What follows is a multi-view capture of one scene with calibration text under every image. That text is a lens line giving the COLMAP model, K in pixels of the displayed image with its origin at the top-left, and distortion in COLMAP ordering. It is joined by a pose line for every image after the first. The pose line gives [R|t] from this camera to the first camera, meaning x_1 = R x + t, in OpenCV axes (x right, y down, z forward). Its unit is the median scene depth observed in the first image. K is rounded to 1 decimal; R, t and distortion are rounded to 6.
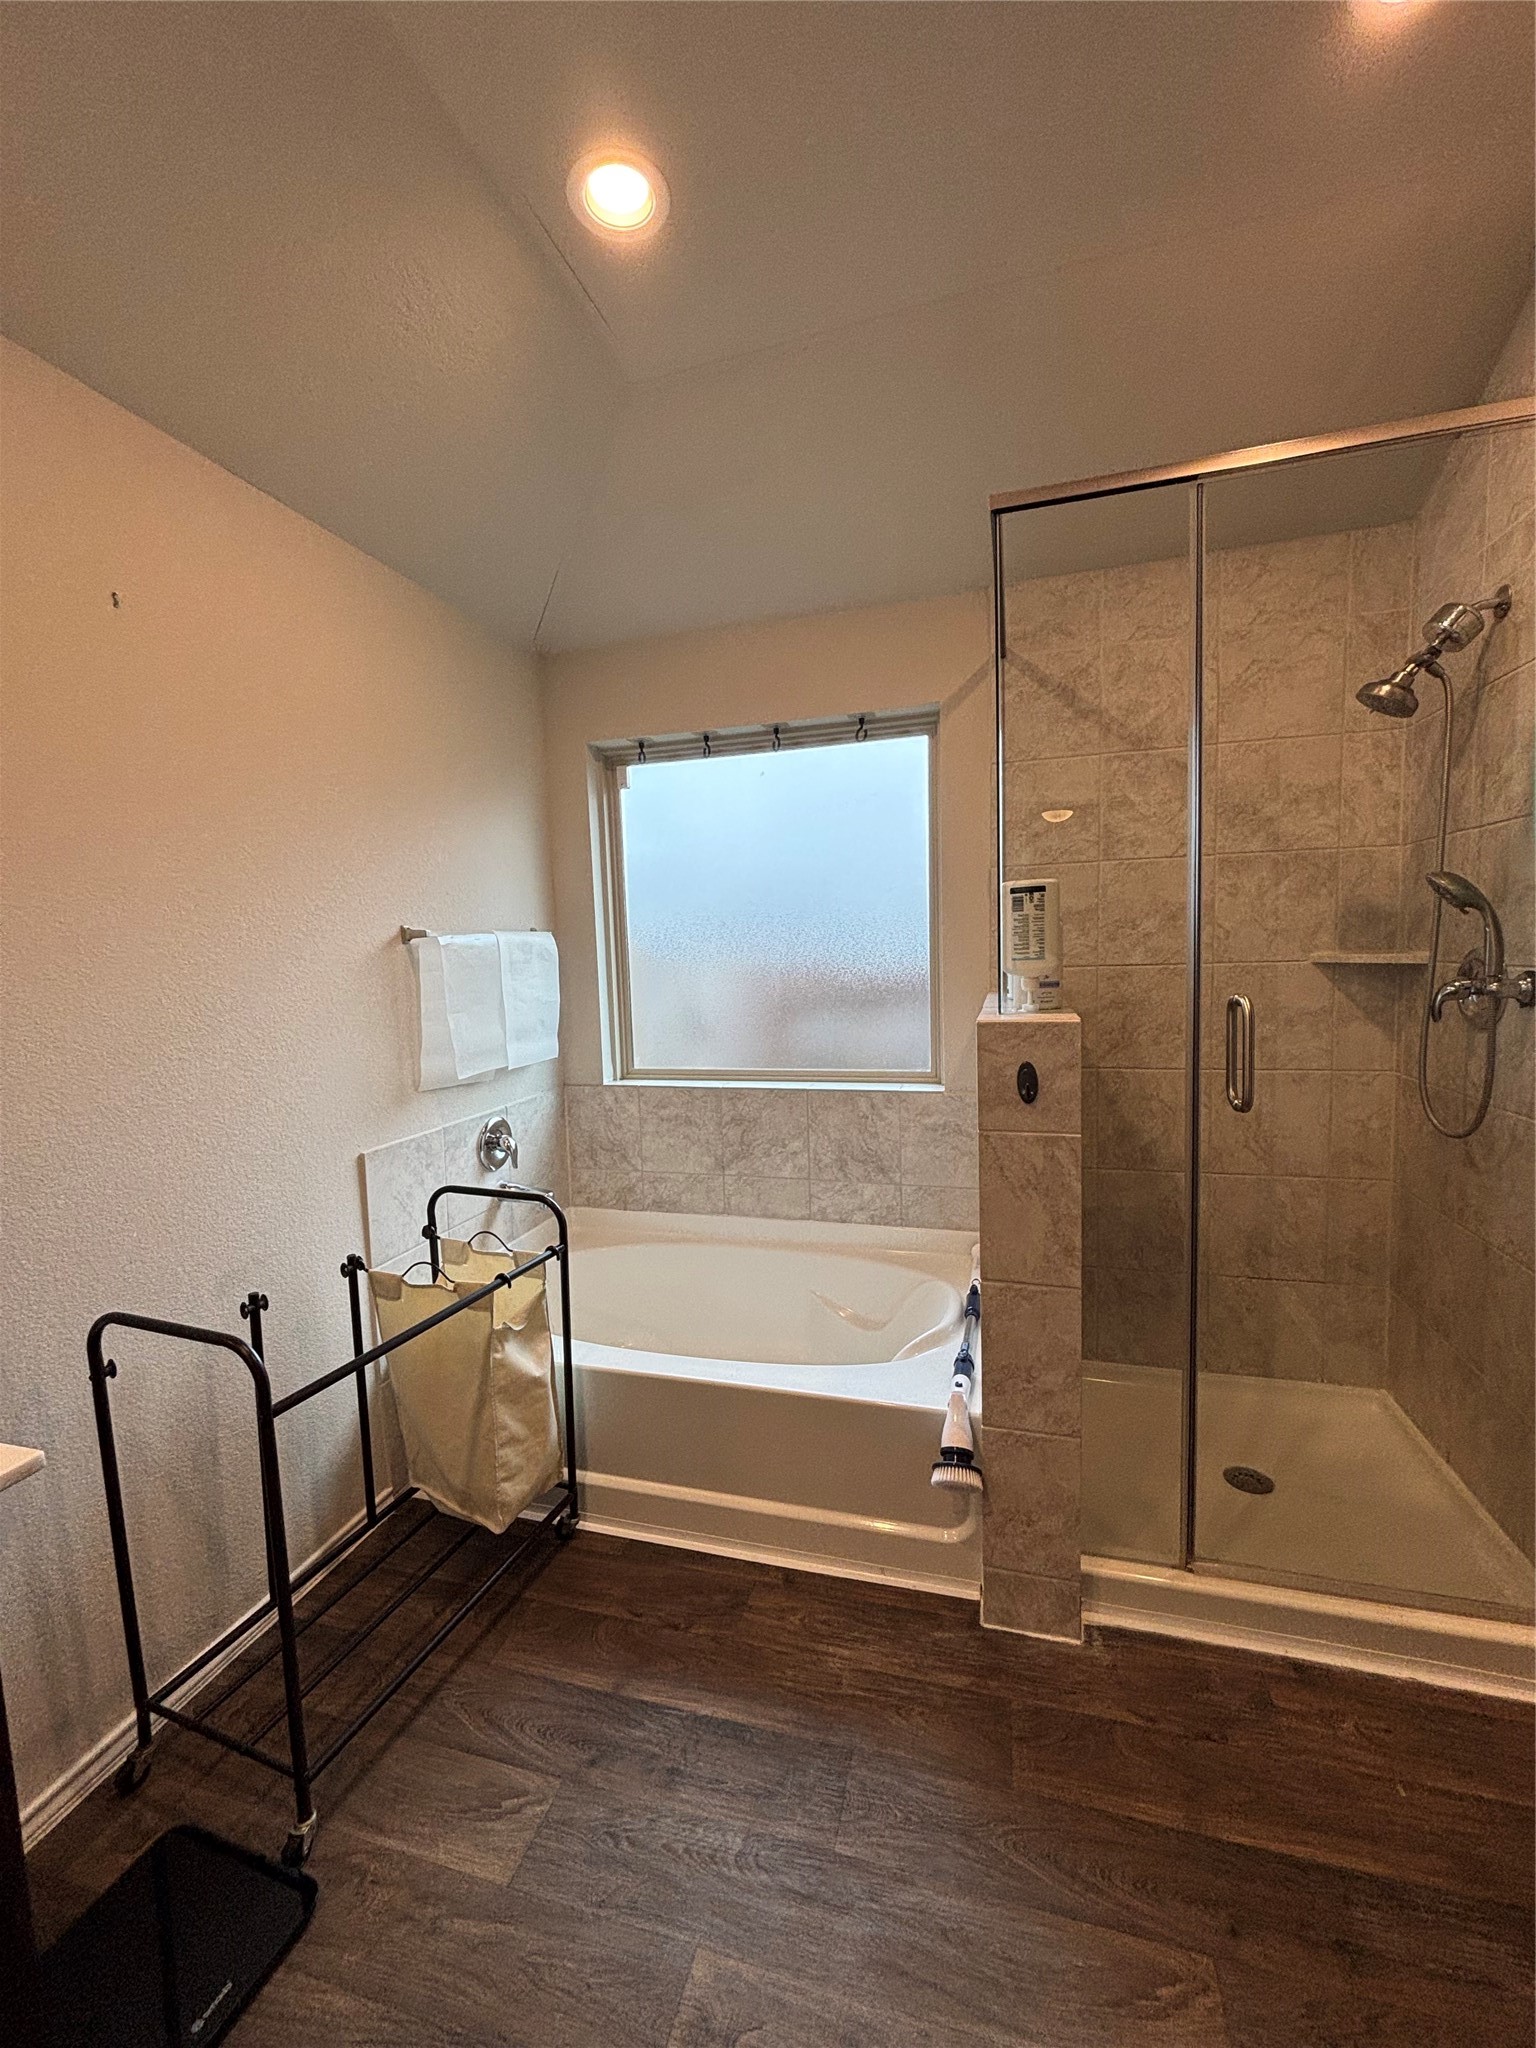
lens RADIAL K [[822.8, 0, 774.7], [0, 822.8, 1020.2], [0, 0, 1]] dist [0.000259, 0.000193]
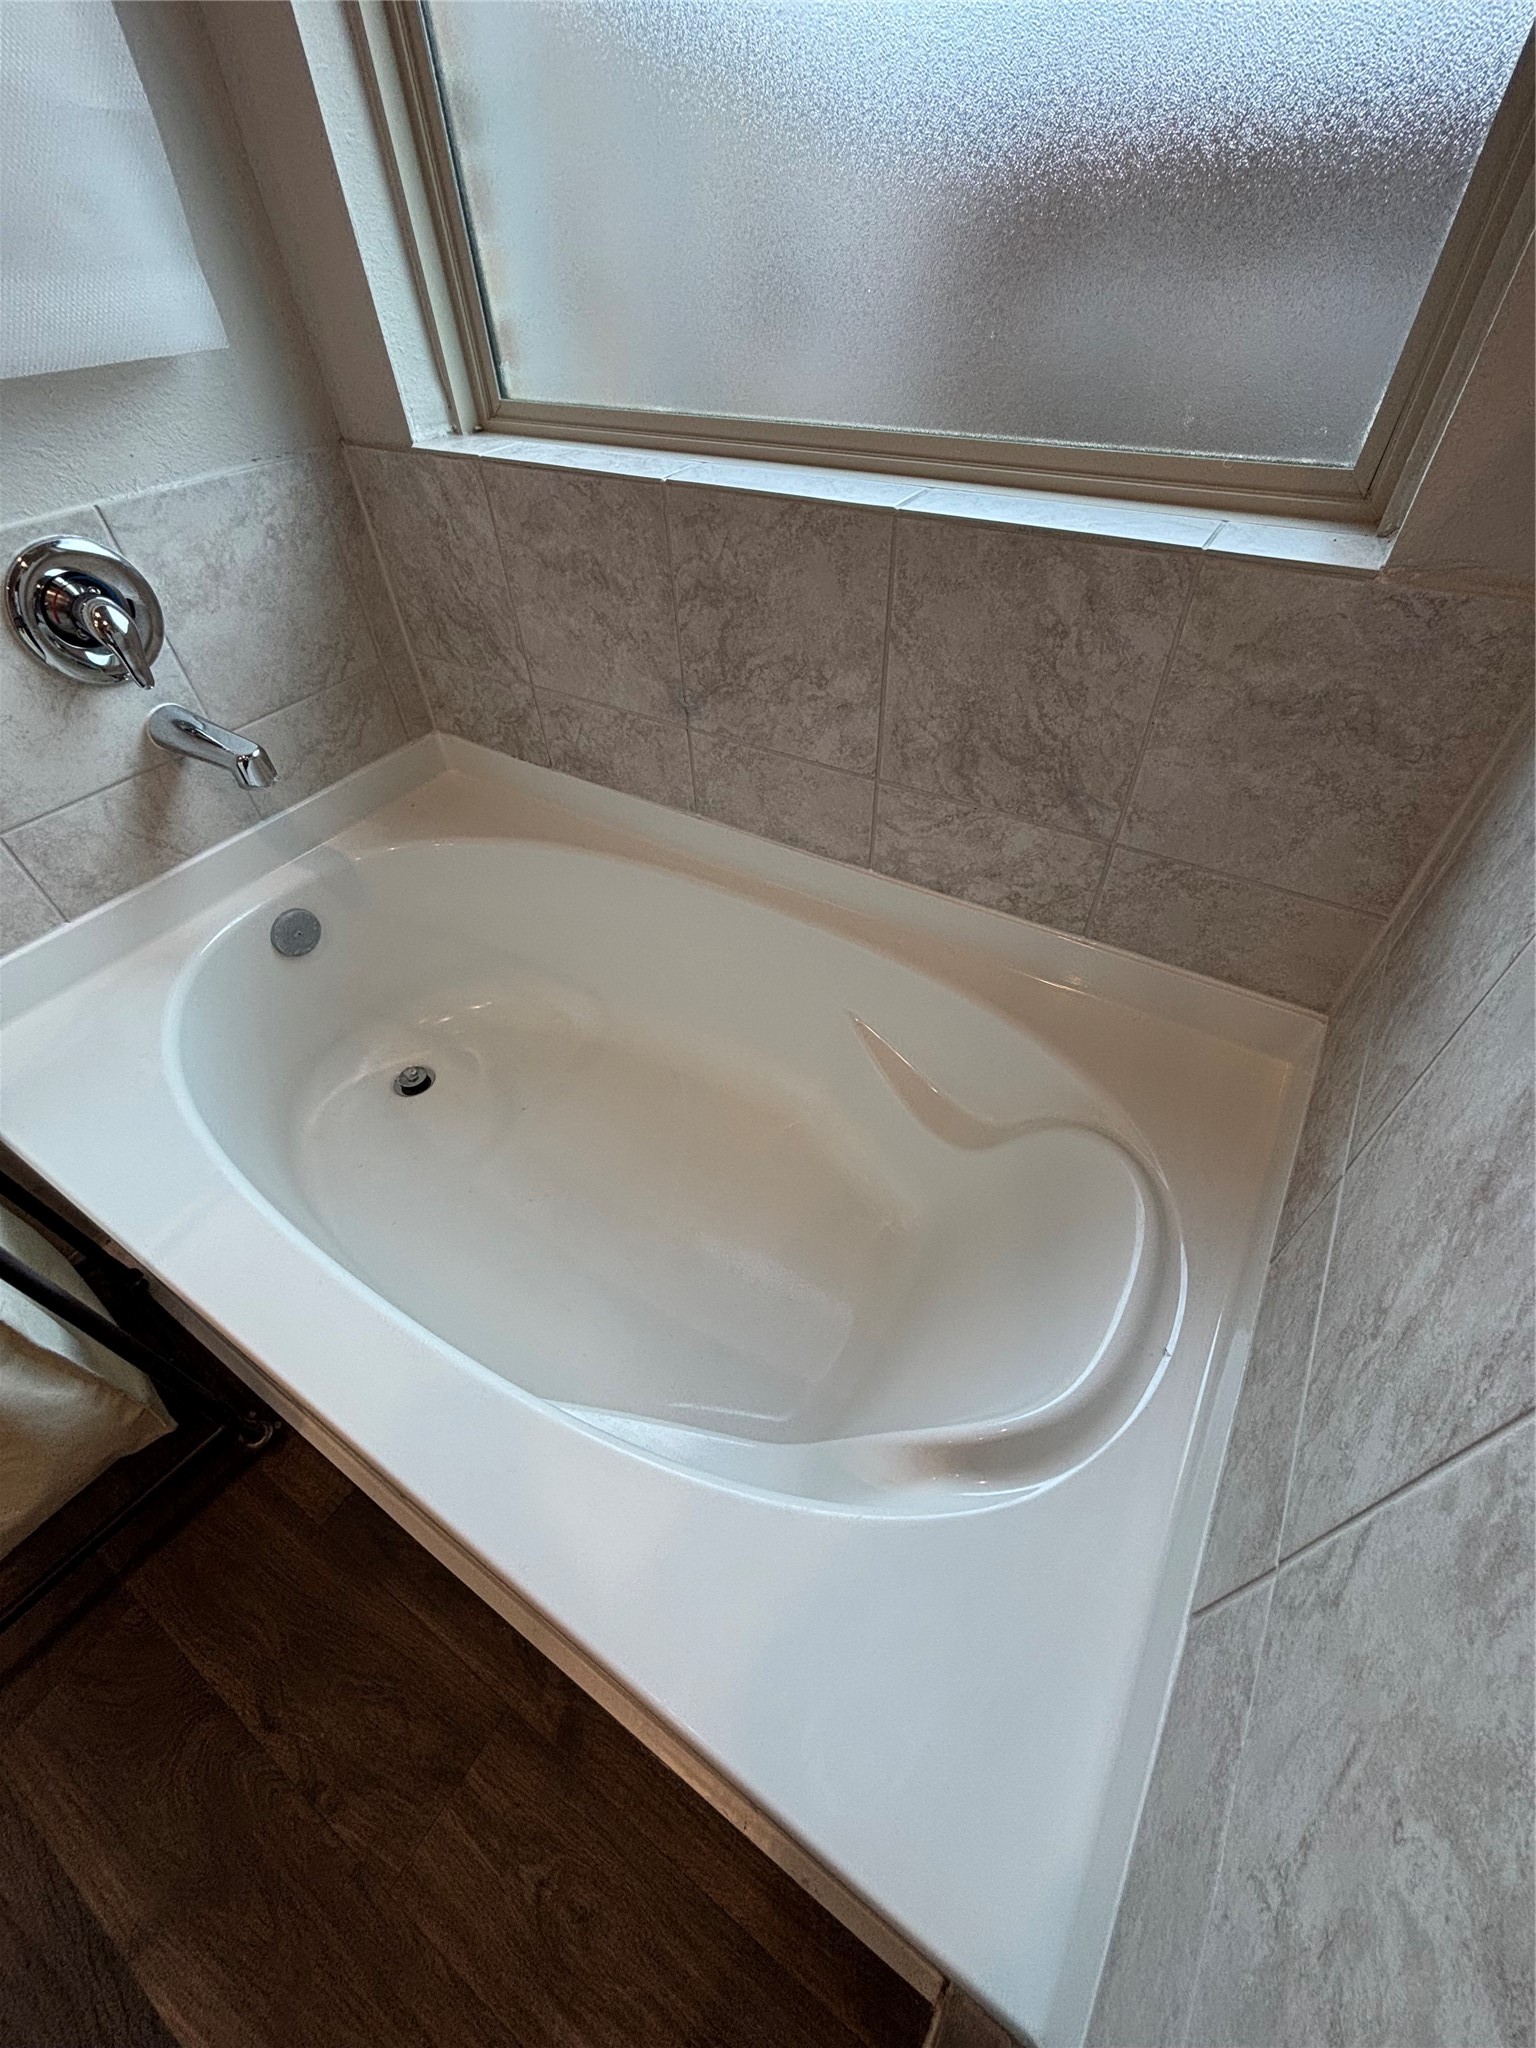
lens RADIAL K [[831.9, 0, 763.6], [0, 831.9, 1024.7], [0, 0, 1]] dist [-0.002733, -0.000604]
pose [[0.957603, 0.205187, -0.202223, 0.094031], [-0.023052, 0.754268, 0.656162, 0.023894], [0.287167, -0.623681, 0.727019, 0.622066]]
